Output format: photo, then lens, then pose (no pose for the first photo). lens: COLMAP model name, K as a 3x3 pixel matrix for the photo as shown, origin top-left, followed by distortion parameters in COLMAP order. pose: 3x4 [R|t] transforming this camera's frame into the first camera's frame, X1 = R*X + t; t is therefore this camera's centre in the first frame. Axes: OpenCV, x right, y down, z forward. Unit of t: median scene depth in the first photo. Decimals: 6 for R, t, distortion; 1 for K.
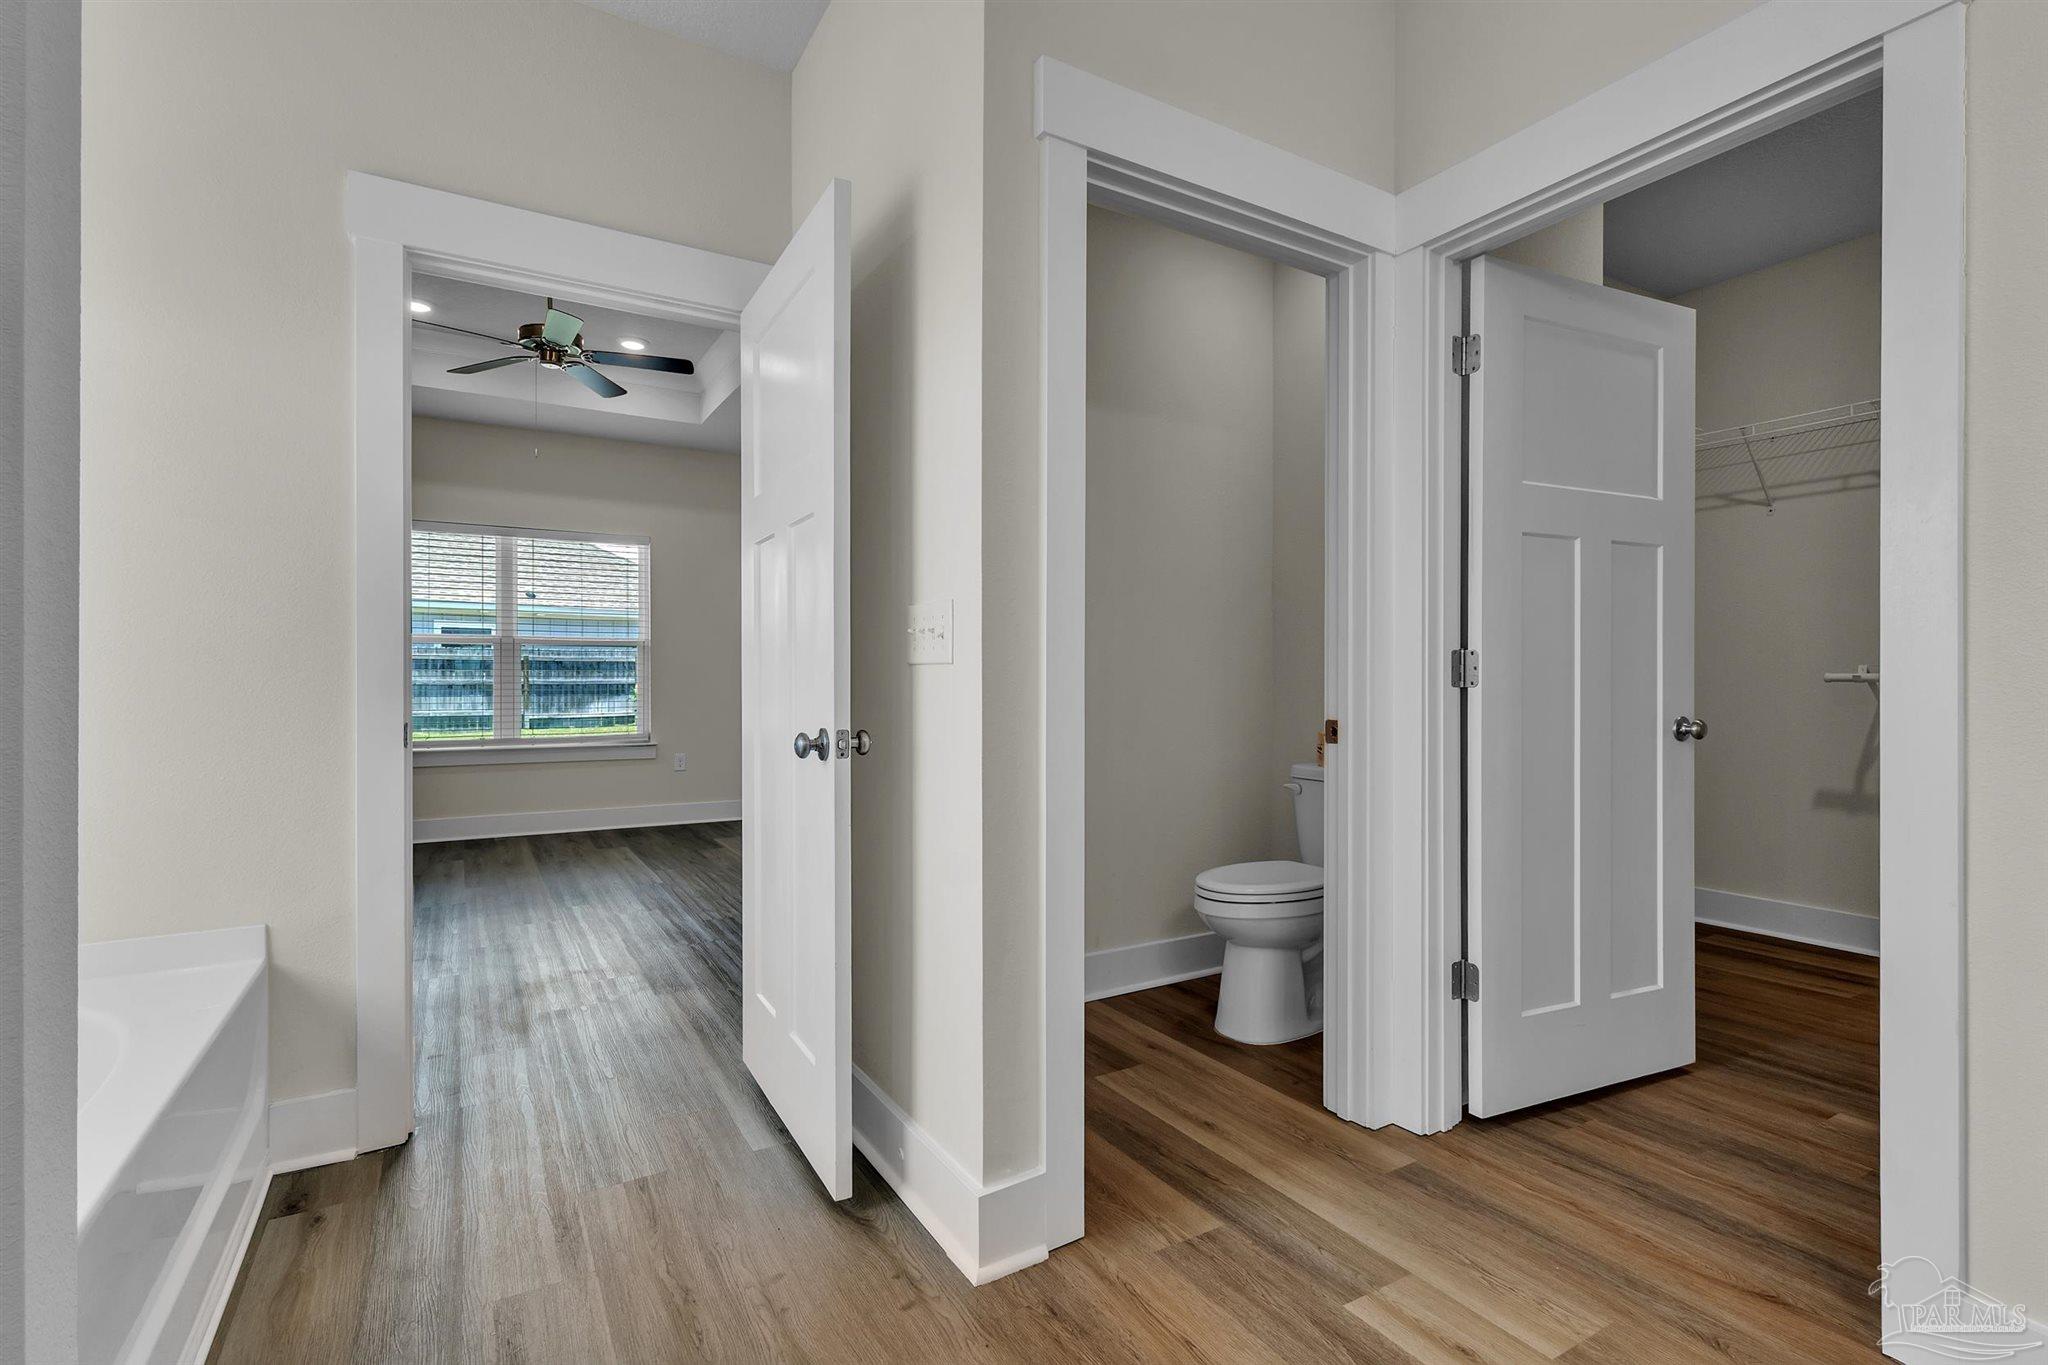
lens RADIAL K [[970.3, 0, 1033.2], [0, 970.3, 689.0], [0, 0, 1]] dist [0.003391, 0.001473]
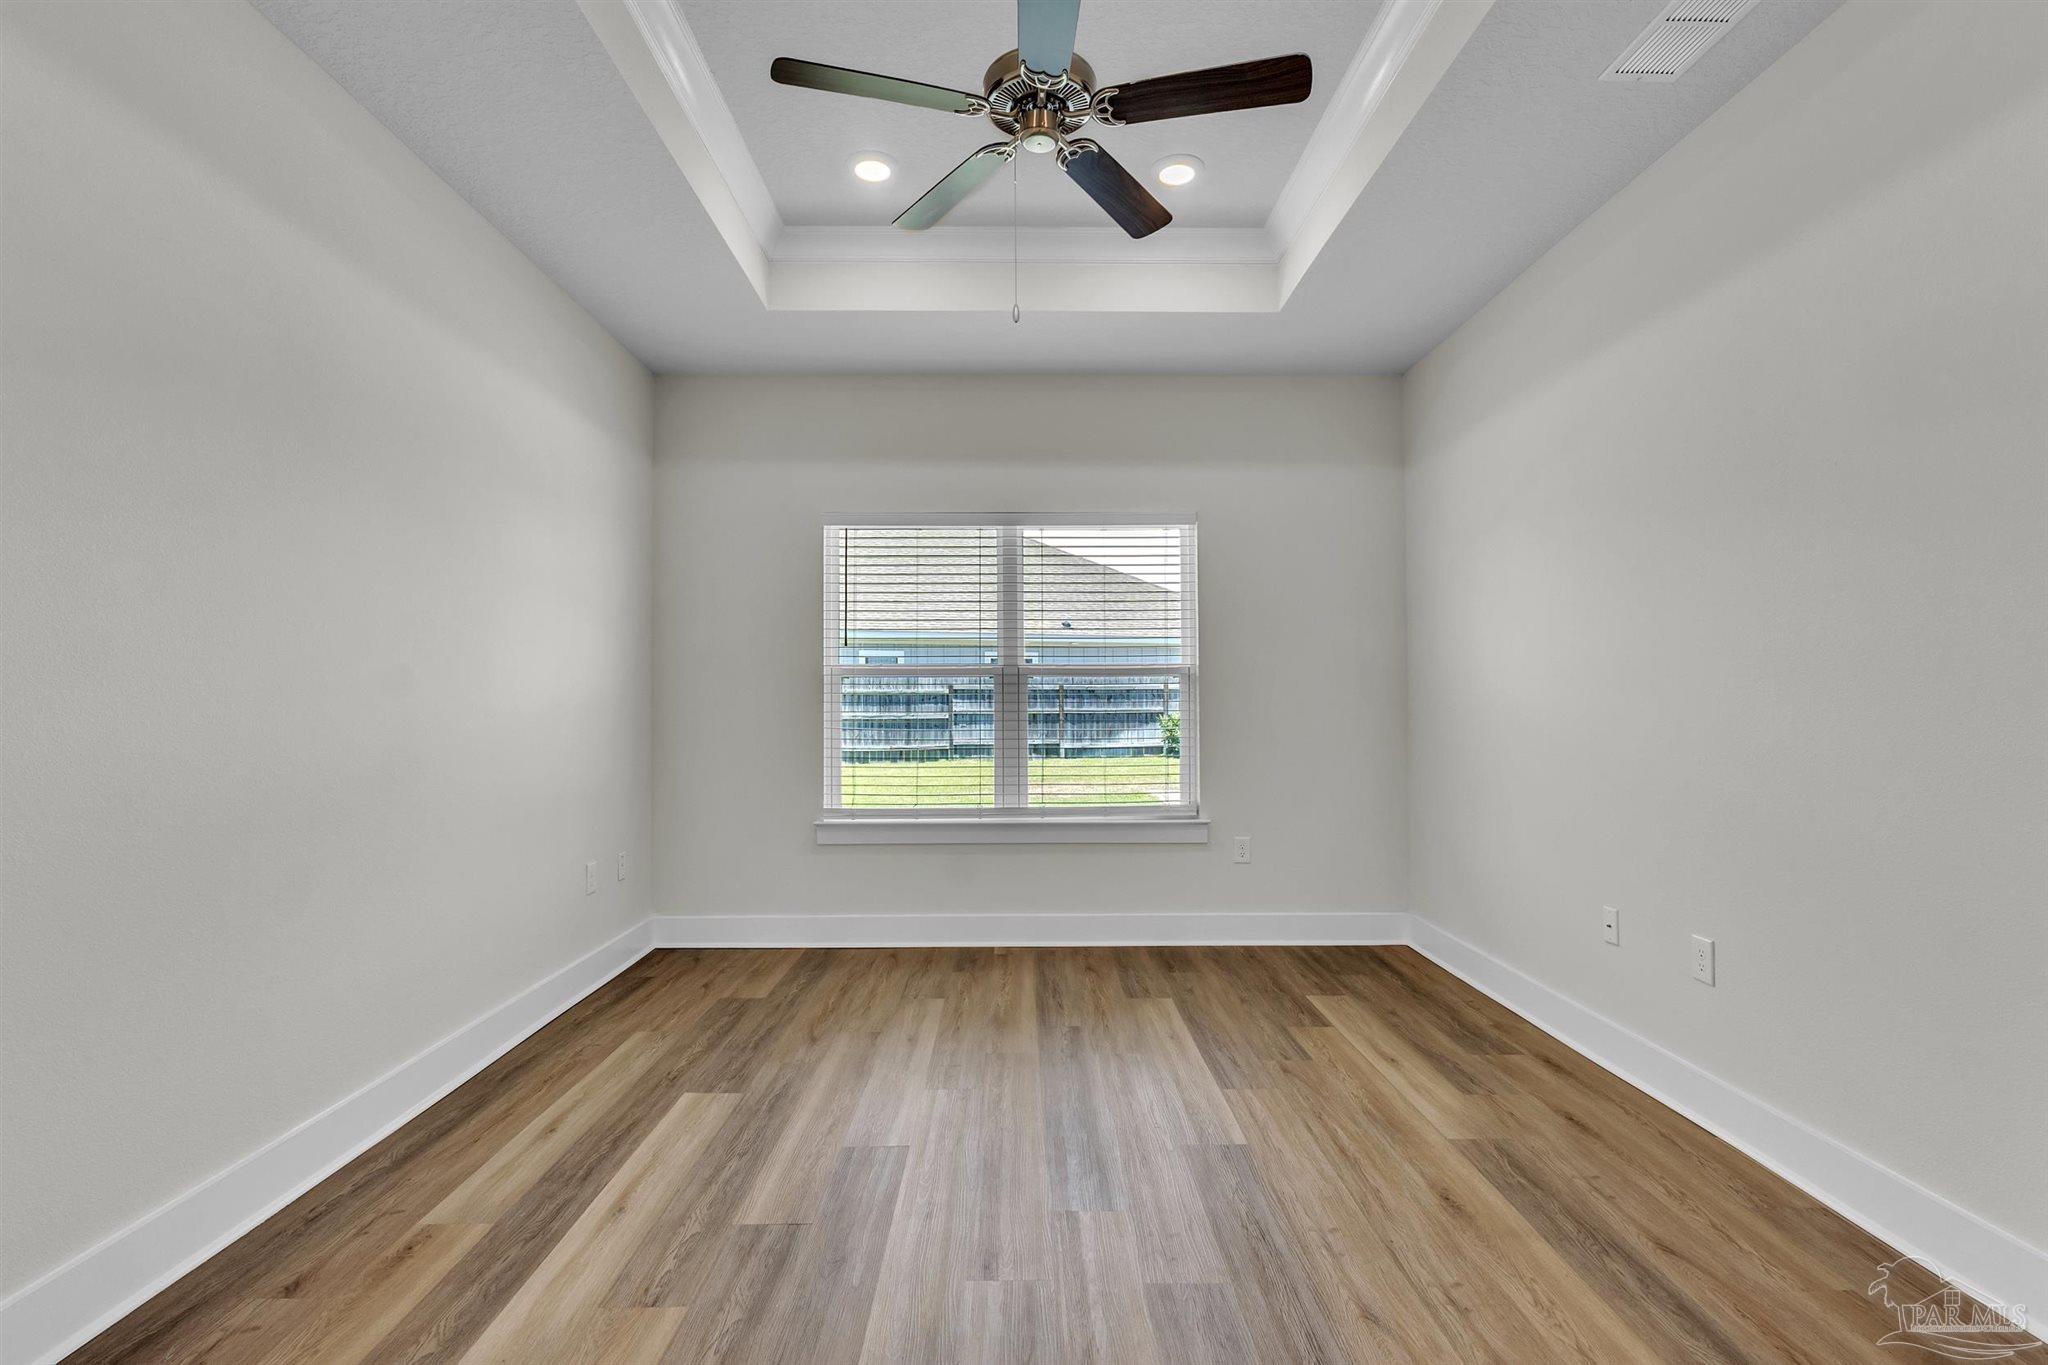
lens RADIAL K [[970.3, 0, 1010.2], [0, 970.3, 688.6], [0, 0, 1]] dist [0.003391, 0.001473]
pose [[0.856631, -0.013639, -0.515750, -0.084355], [0.001022, 0.999693, -0.024739, -0.009286], [0.515929, 0.020665, 0.856382, 0.189184]]
